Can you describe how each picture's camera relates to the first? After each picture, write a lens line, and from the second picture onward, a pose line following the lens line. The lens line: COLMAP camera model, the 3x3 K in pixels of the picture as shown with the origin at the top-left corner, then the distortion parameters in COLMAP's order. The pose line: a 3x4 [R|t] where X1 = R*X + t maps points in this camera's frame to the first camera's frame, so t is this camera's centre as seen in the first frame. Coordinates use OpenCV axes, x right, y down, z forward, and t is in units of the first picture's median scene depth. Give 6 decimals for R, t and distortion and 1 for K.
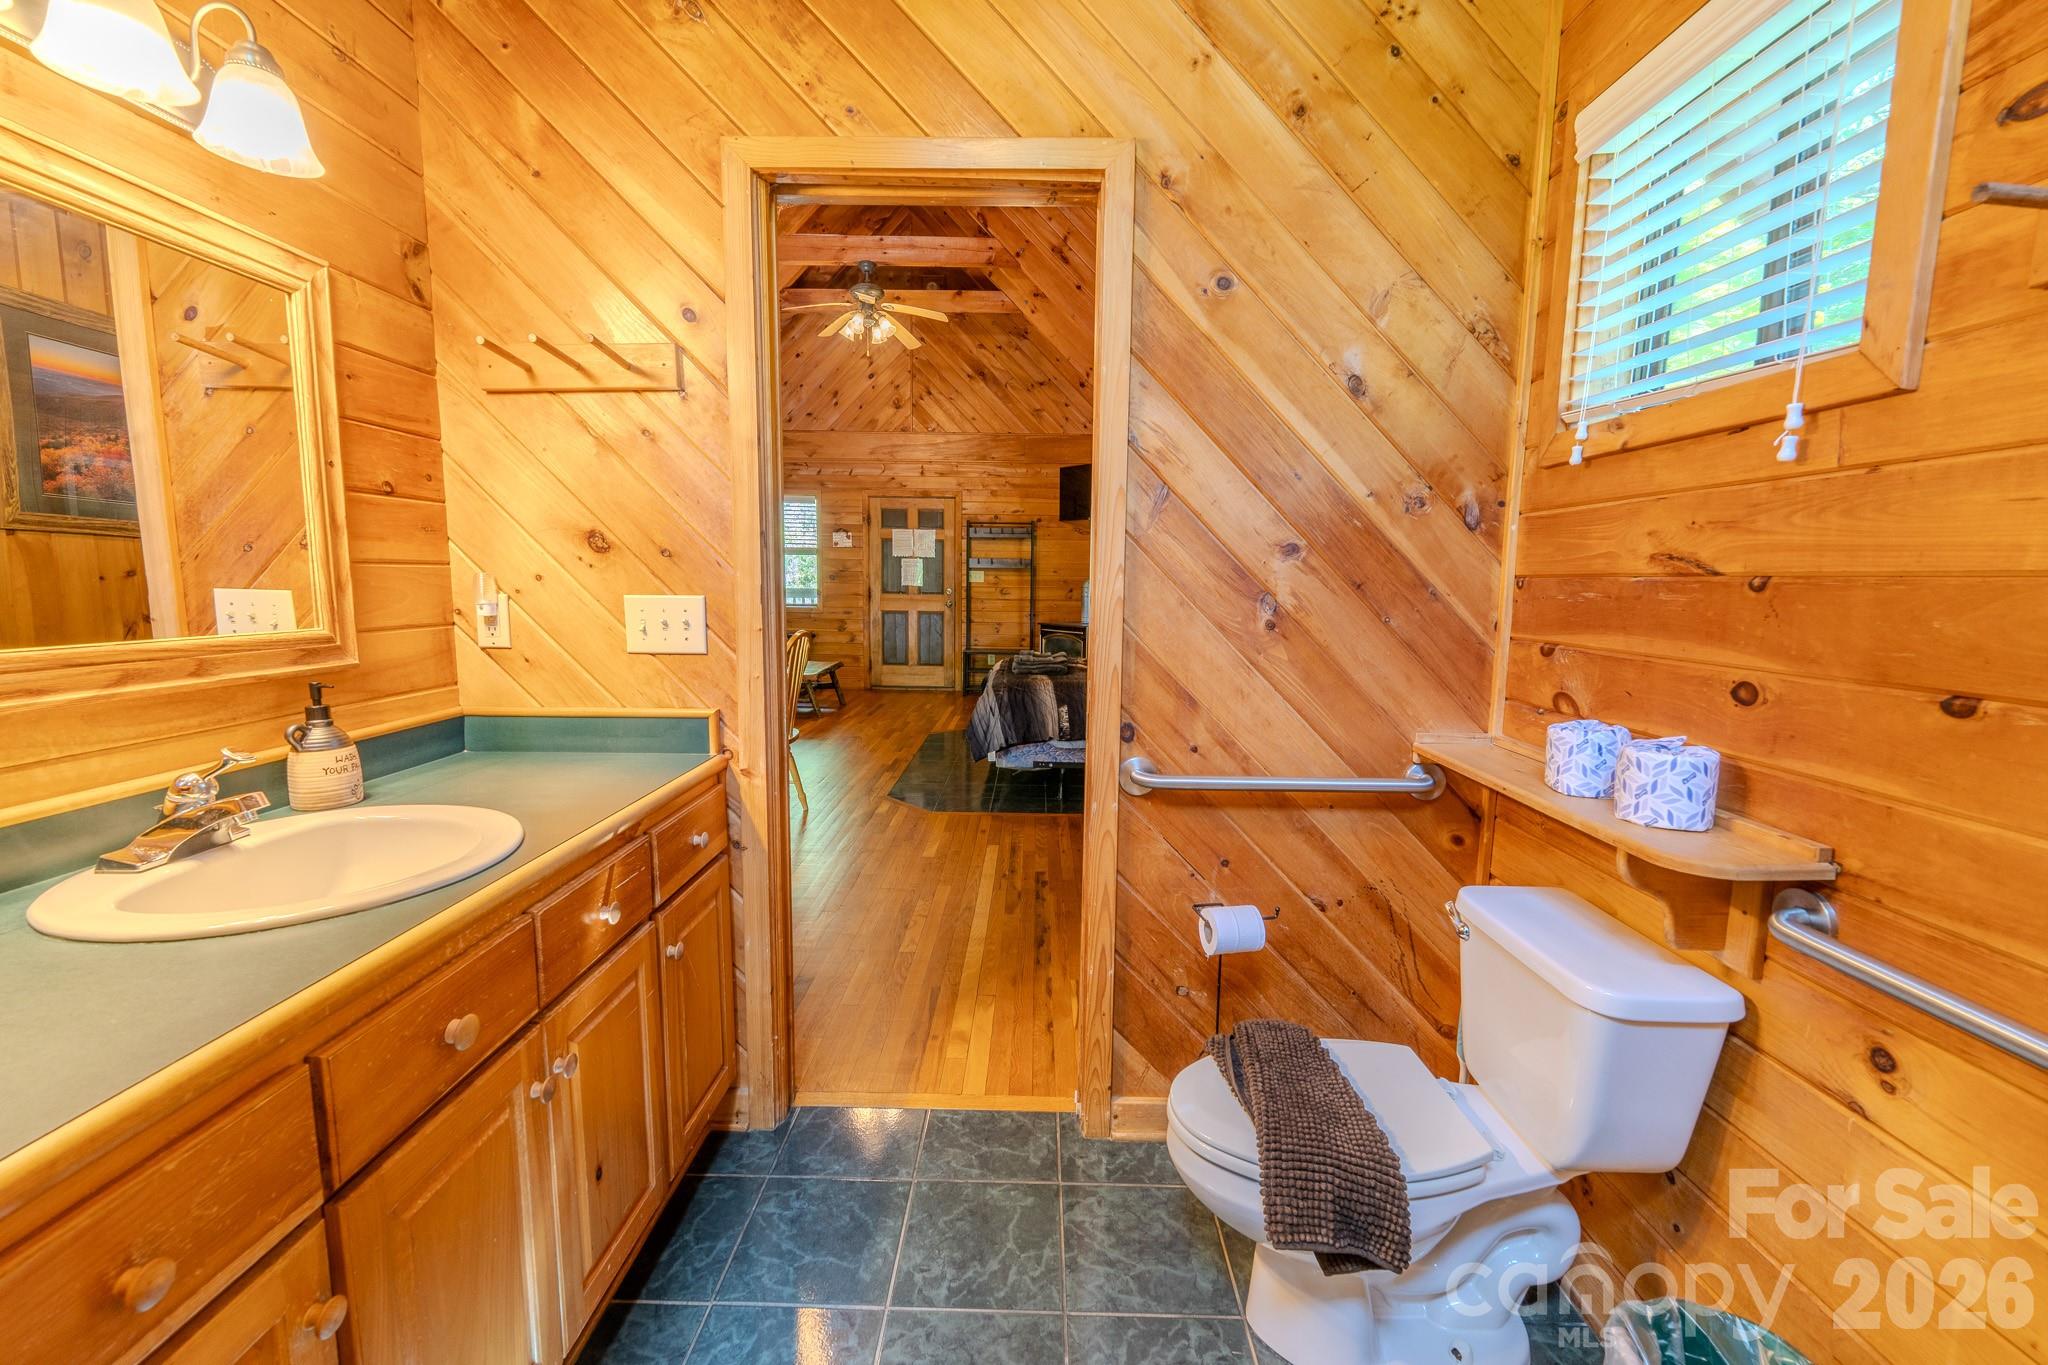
lens RADIAL K [[827.3, 0, 1027.0], [0, 827.3, 677.0], [0, 0, 1]] dist [-0.000888, 0.000083]
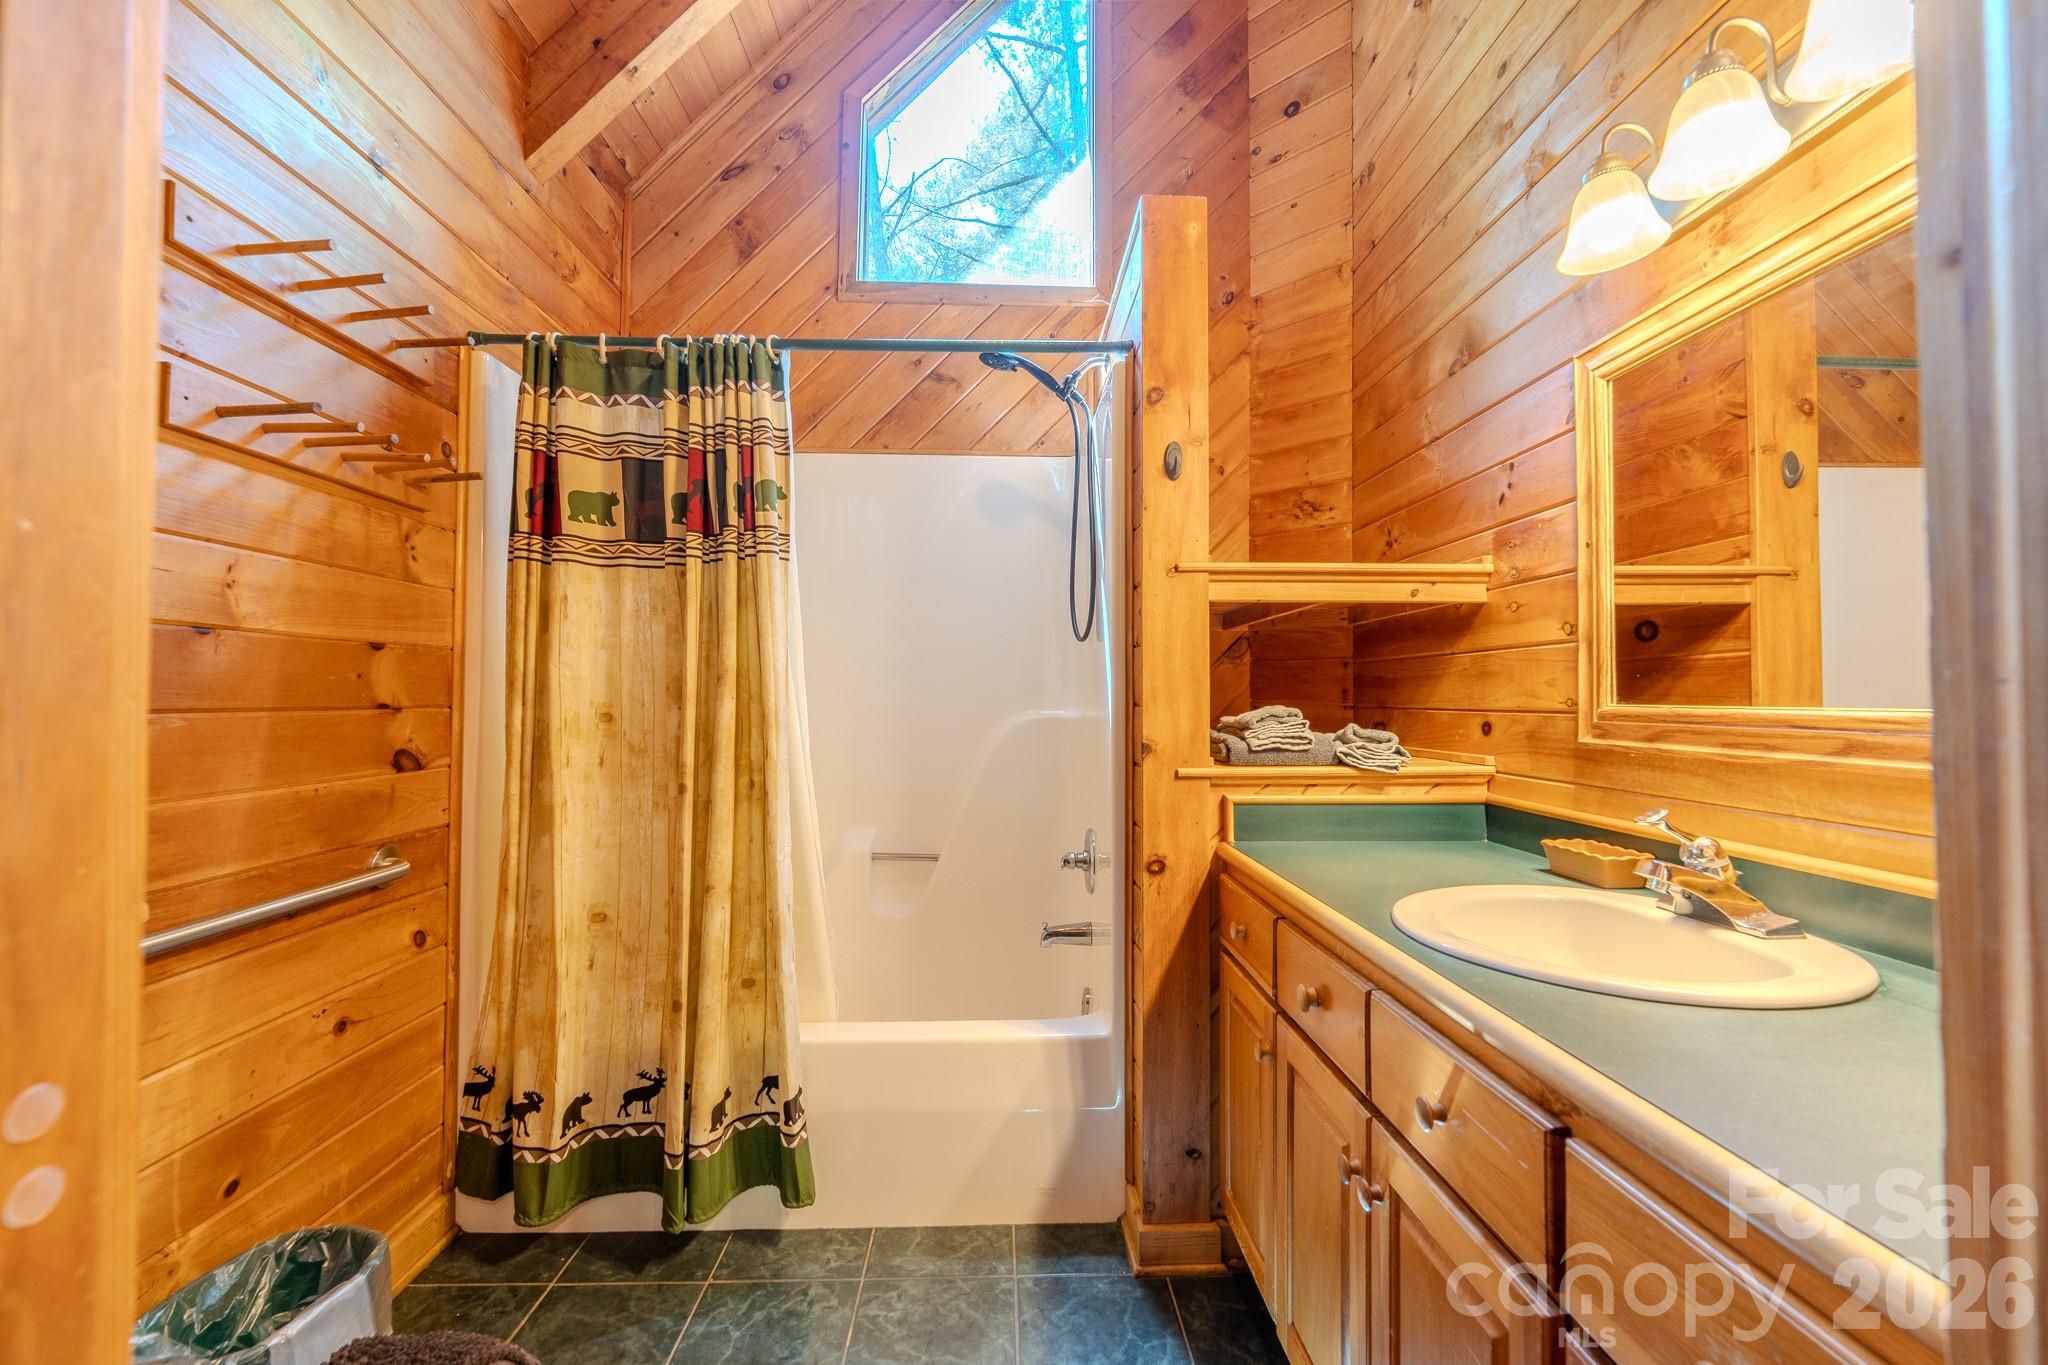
lens RADIAL K [[827.3, 0, 1021.8], [0, 827.3, 682.0], [0, 0, 1]] dist [-0.000888, 0.000083]
pose [[-0.998892, -0.011550, -0.045625, -0.096186], [-0.015994, 0.995031, 0.098269, -0.090669], [0.044264, 0.098890, -0.994113, 1.159657]]
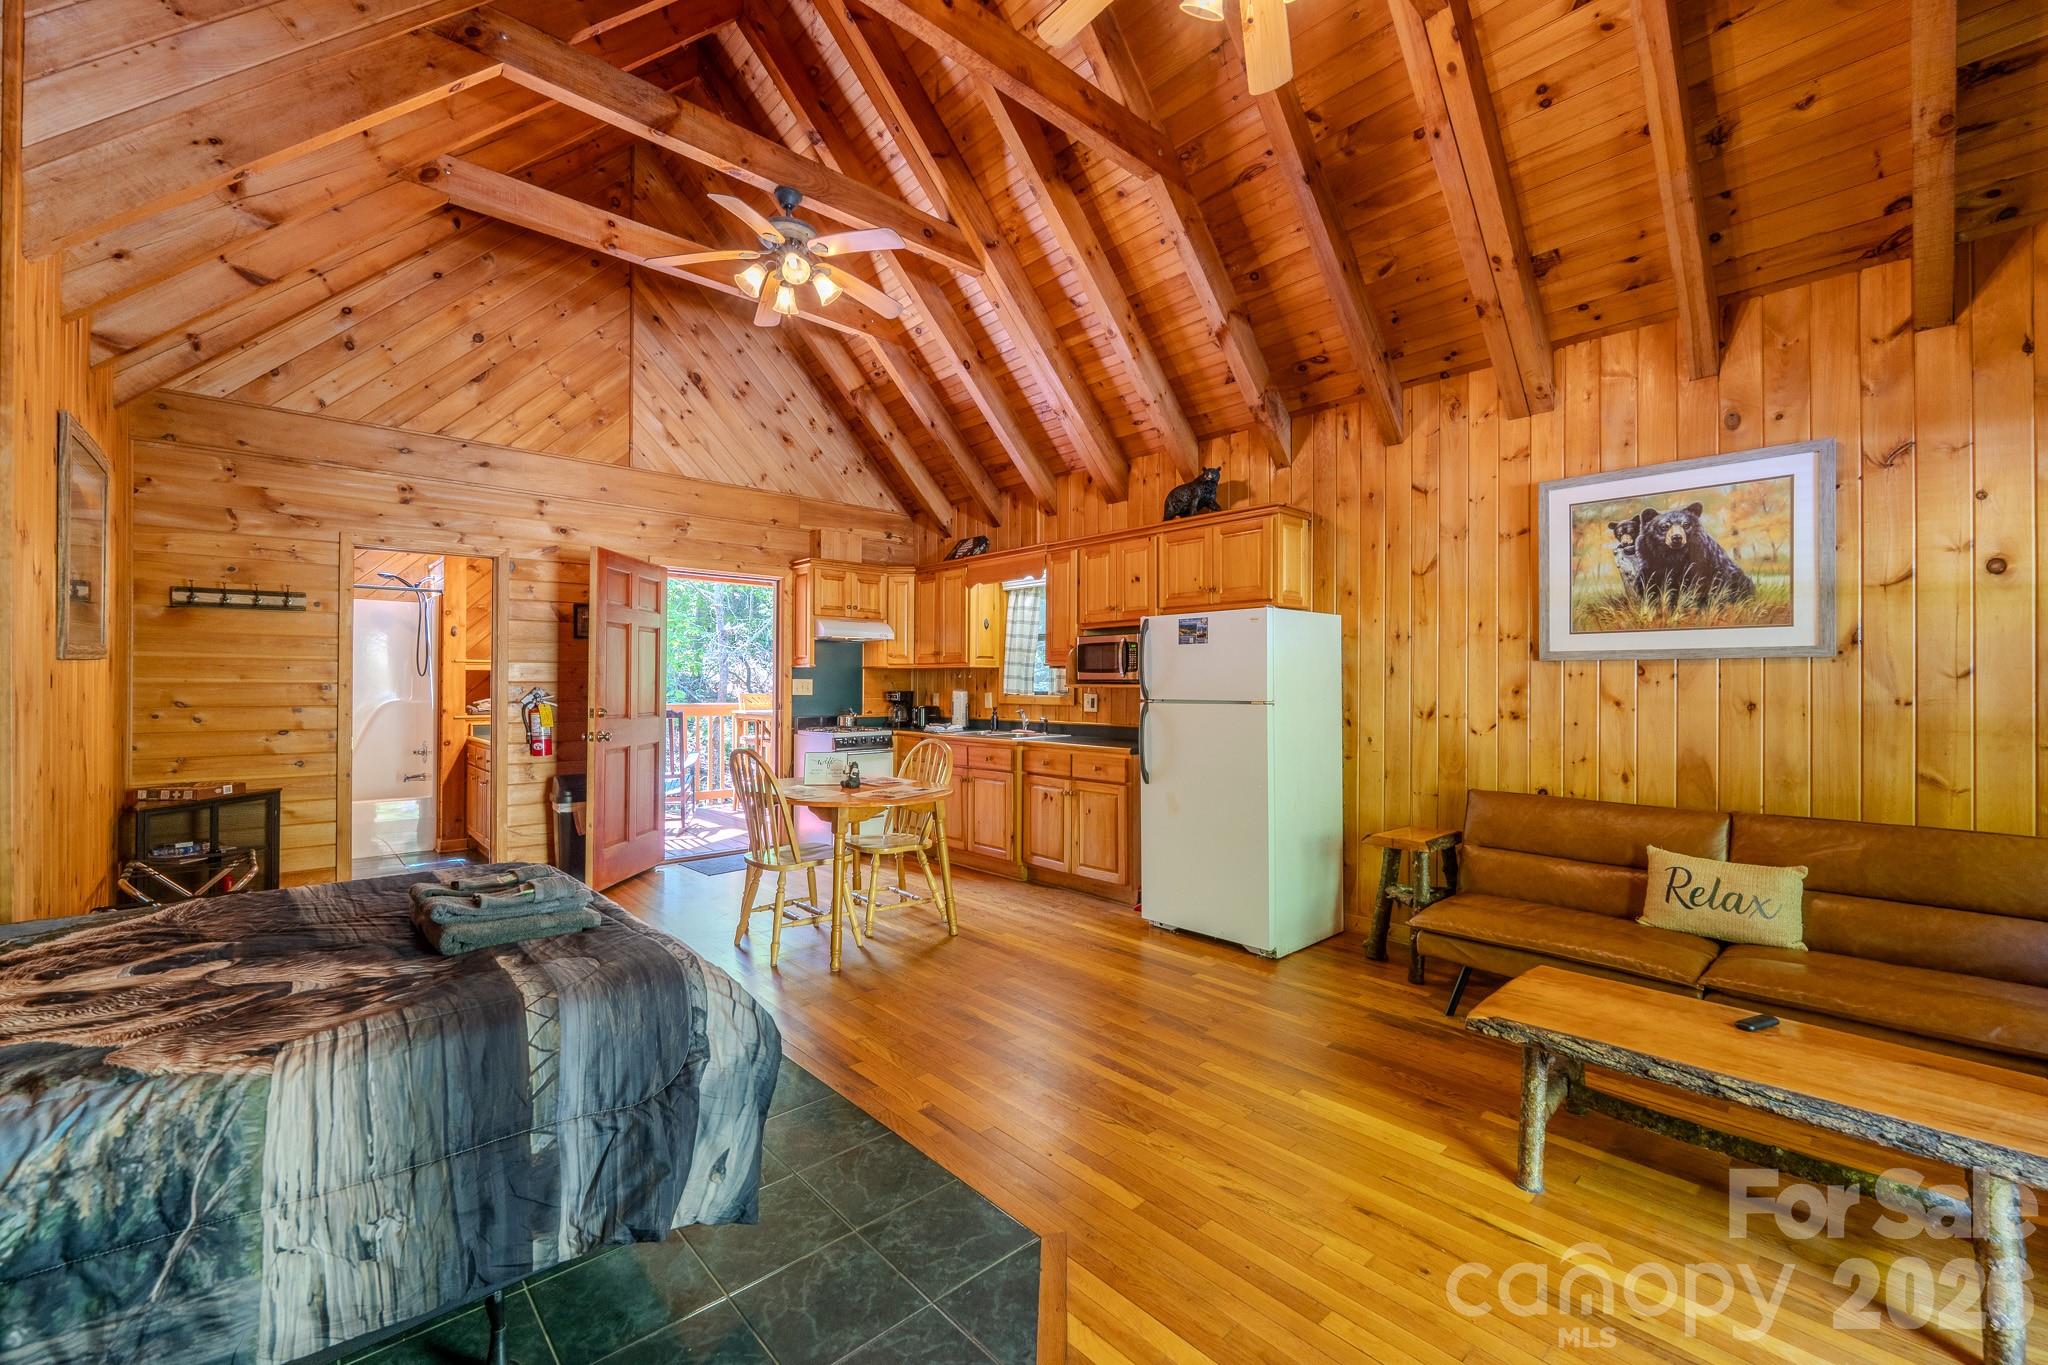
lens RADIAL K [[827.3, 0, 1002.3], [0, 827.3, 682.8], [0, 0, 1]] dist [-0.000888, 0.000083]
pose [[-0.745851, -0.016377, -0.665911, 0.298880], [-0.091176, 0.992798, 0.077705, -0.541971], [0.659843, 0.118672, -0.741973, 4.466796]]
